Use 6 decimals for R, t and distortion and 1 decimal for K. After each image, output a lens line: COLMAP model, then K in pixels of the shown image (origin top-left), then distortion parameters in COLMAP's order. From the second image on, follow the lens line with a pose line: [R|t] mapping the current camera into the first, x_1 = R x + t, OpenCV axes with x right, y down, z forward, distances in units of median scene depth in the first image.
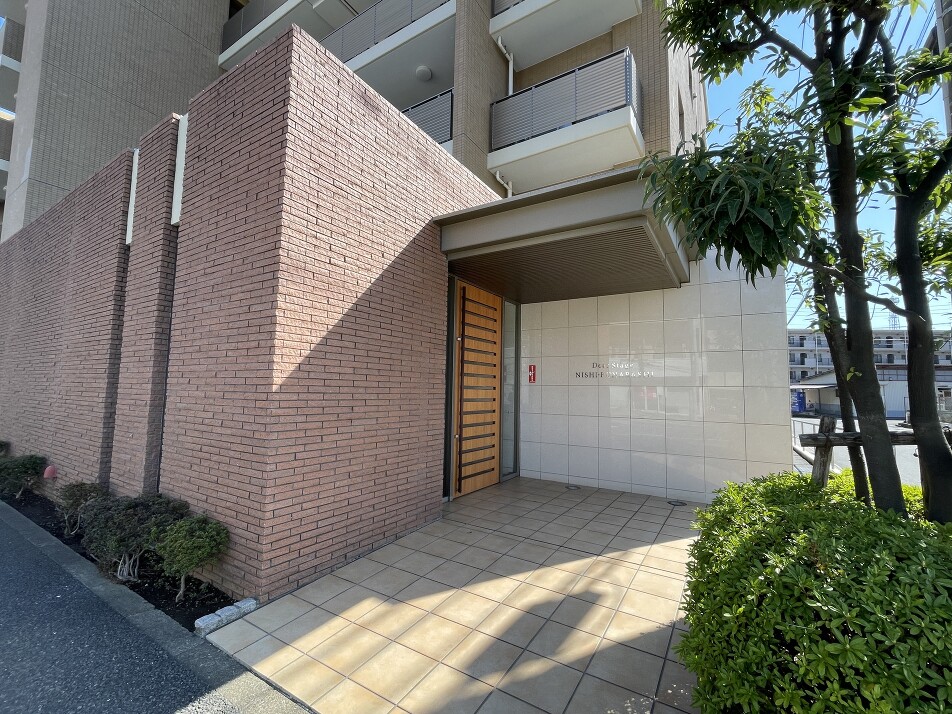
lens RADIAL K [[383.6, 0, 476.0], [0, 383.6, 357.0], [0, 0, 1]] dist [-0.001105, -0.000072]
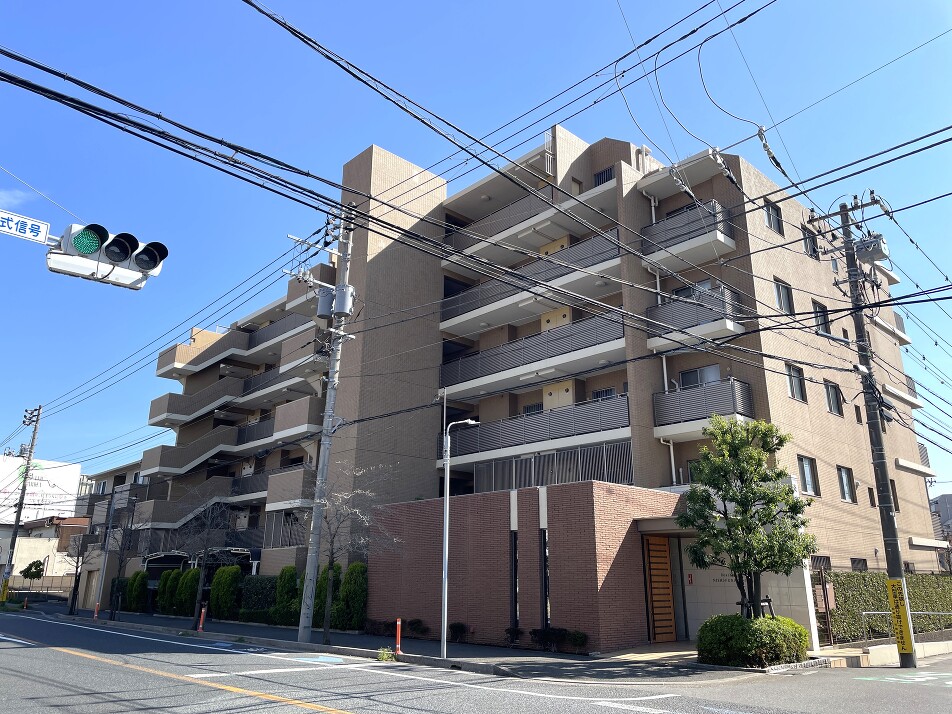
lens RADIAL K [[686.9, 0, 476.0], [0, 686.9, 357.0], [0, 0, 1]] dist [0.045682, -0.000220]
pose [[0.963689, -0.092124, -0.250634, 0.096513], [0.033128, 0.972599, -0.230117, -0.282994], [0.264965, 0.213458, 0.940334, -2.829077]]
